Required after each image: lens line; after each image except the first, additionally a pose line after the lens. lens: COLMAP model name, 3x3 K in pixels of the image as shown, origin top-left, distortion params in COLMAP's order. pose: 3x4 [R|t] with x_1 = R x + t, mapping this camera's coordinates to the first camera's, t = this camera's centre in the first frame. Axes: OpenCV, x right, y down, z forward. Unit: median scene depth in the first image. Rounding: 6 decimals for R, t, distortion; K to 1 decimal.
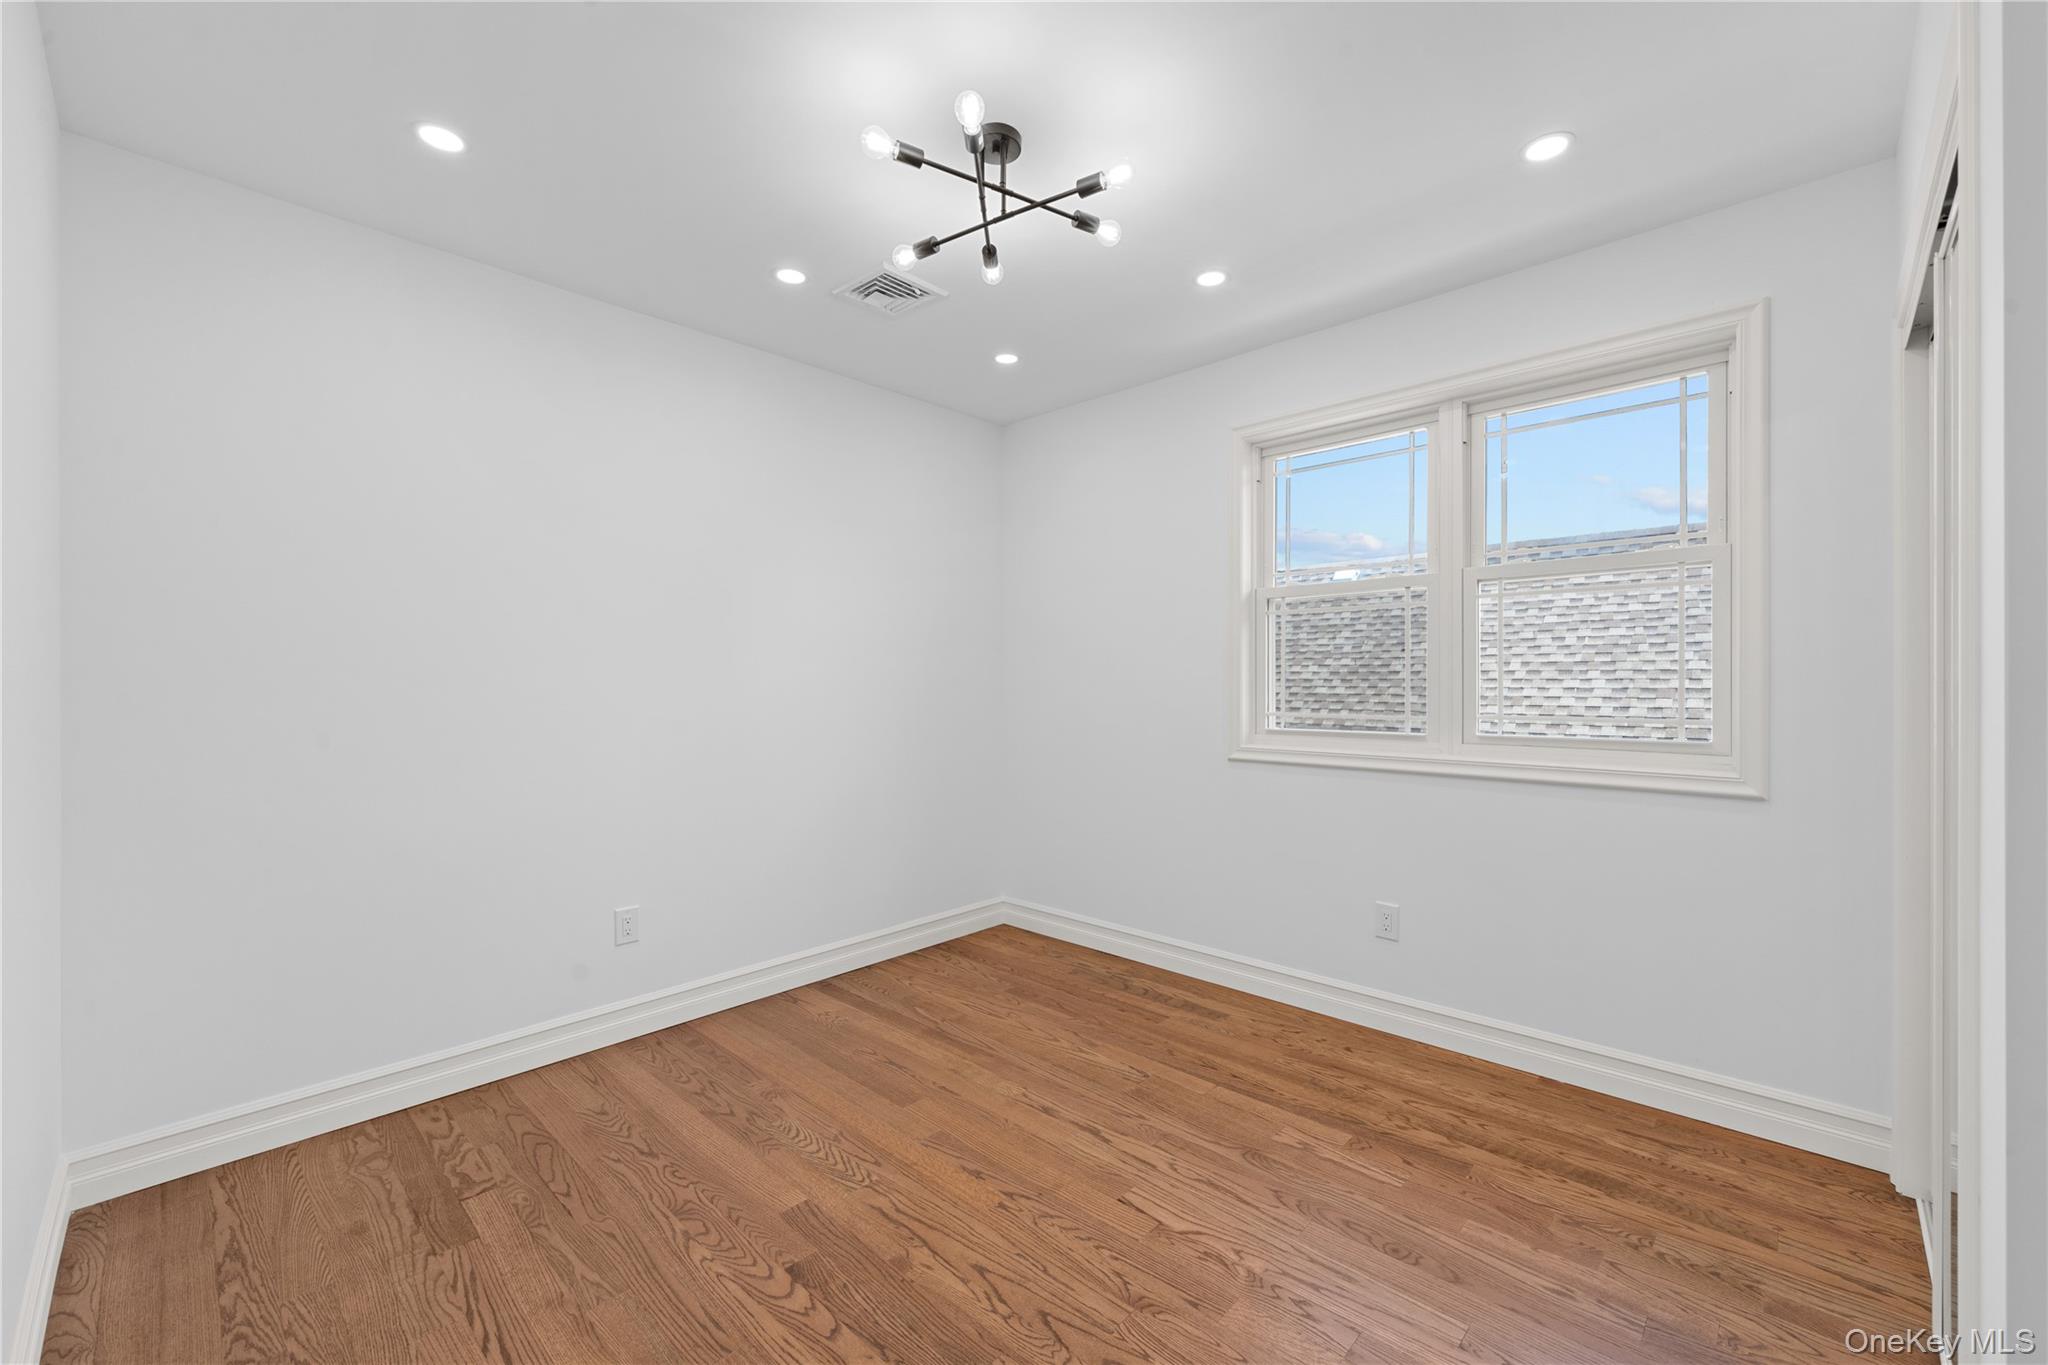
lens RADIAL K [[834.0, 0, 1035.1], [0, 834.0, 681.5], [0, 0, 1]] dist [0.002546, -0.001507]
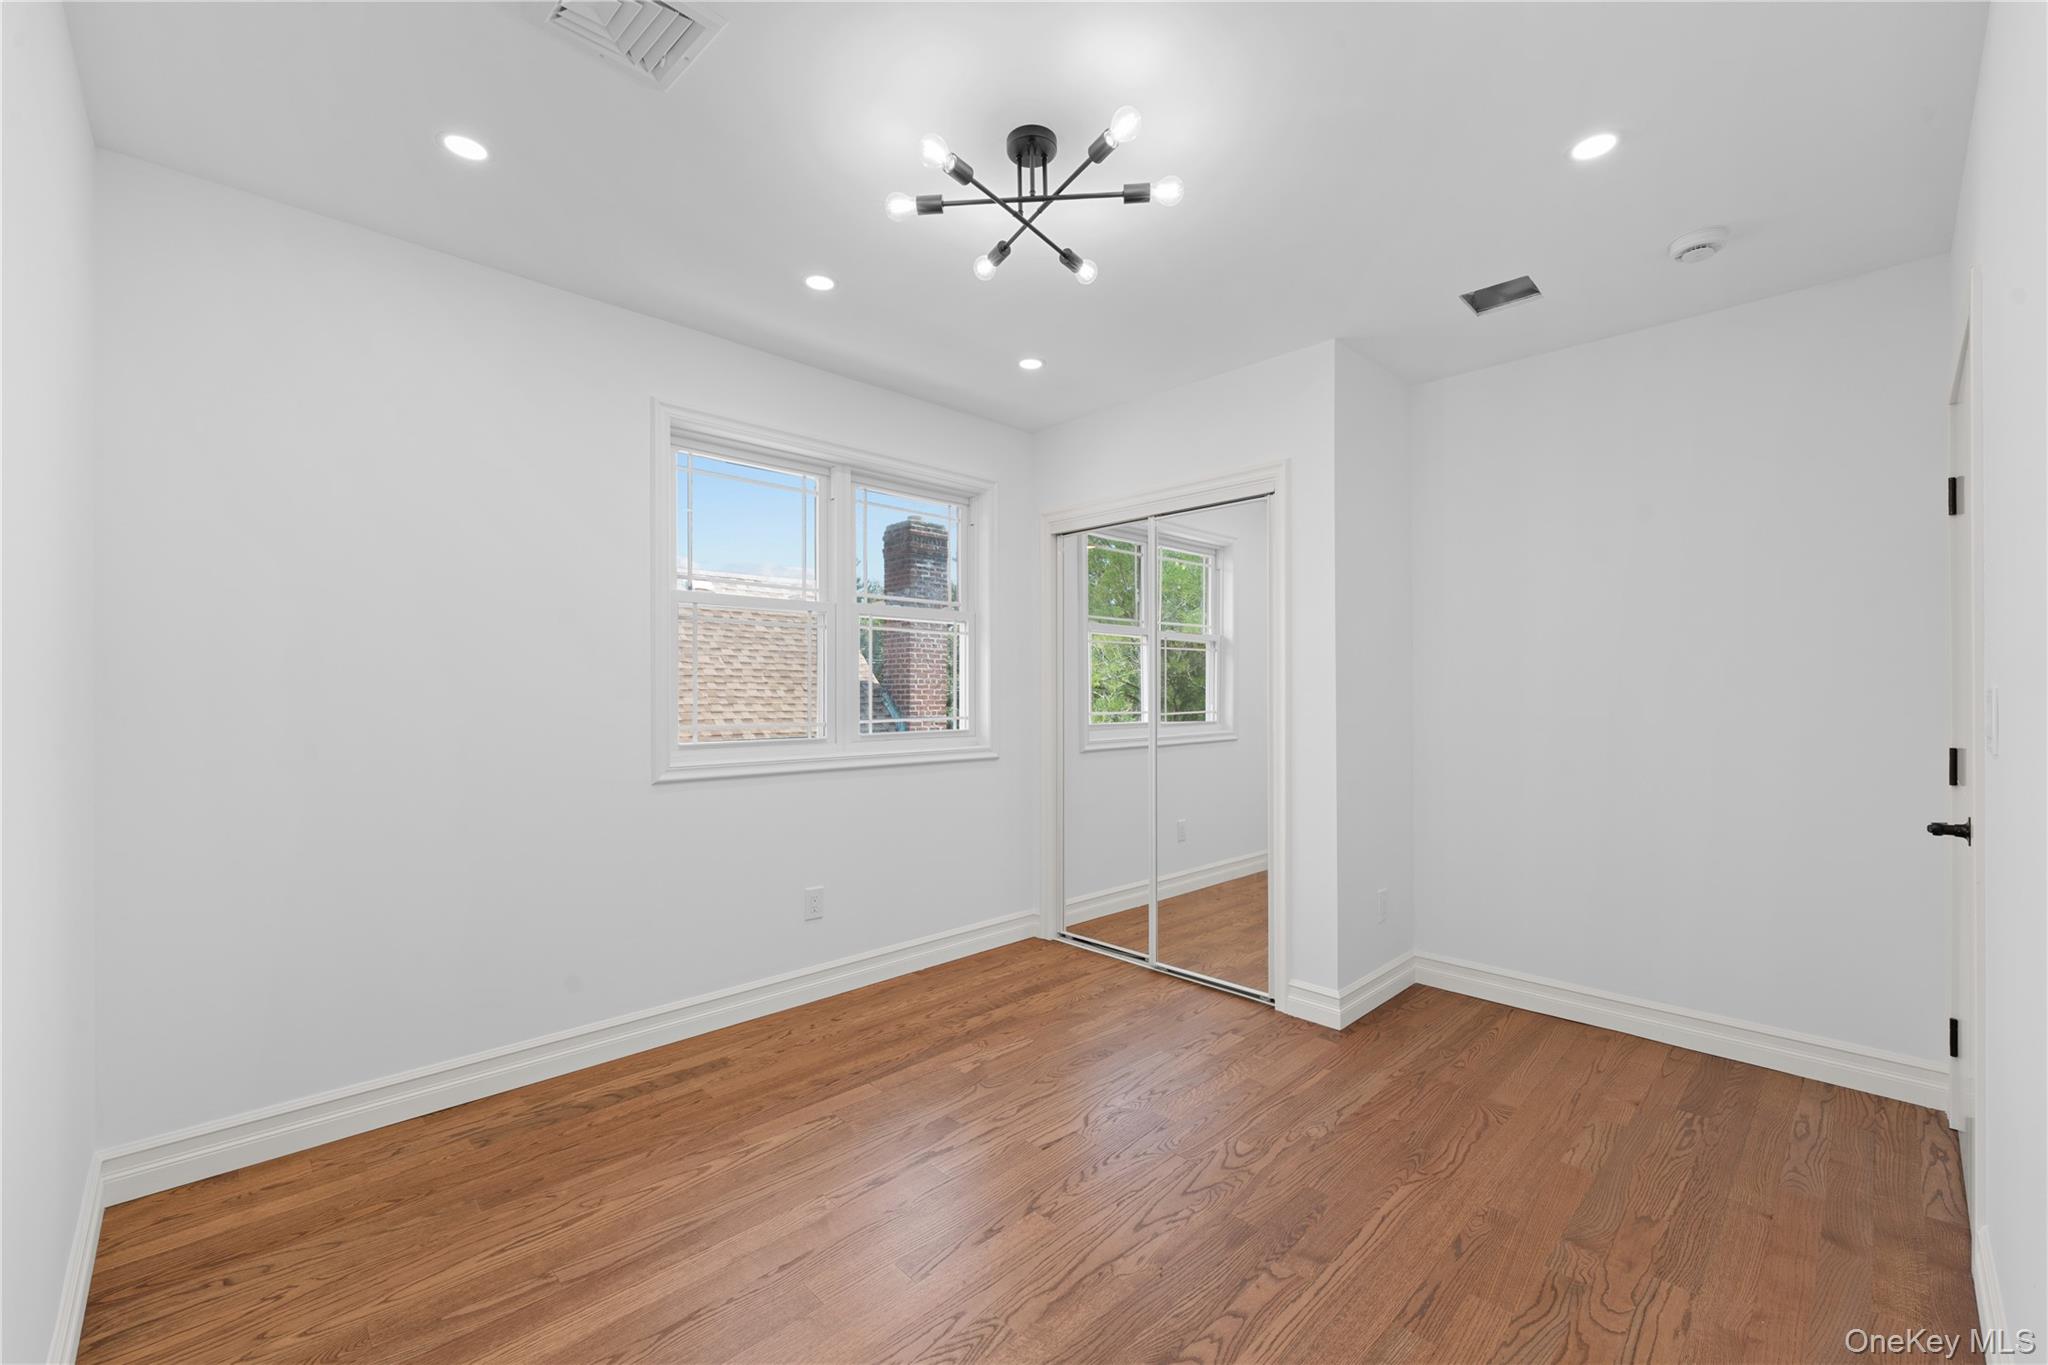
lens RADIAL K [[834.0, 0, 1034.1], [0, 834.0, 686.9], [0, 0, 1]] dist [0.002546, -0.001507]
pose [[0.027768, 0.008215, 0.999581, -0.783698], [-0.001815, 0.999965, -0.008168, 0.001175], [-0.999613, -0.001588, 0.027782, 0.739449]]
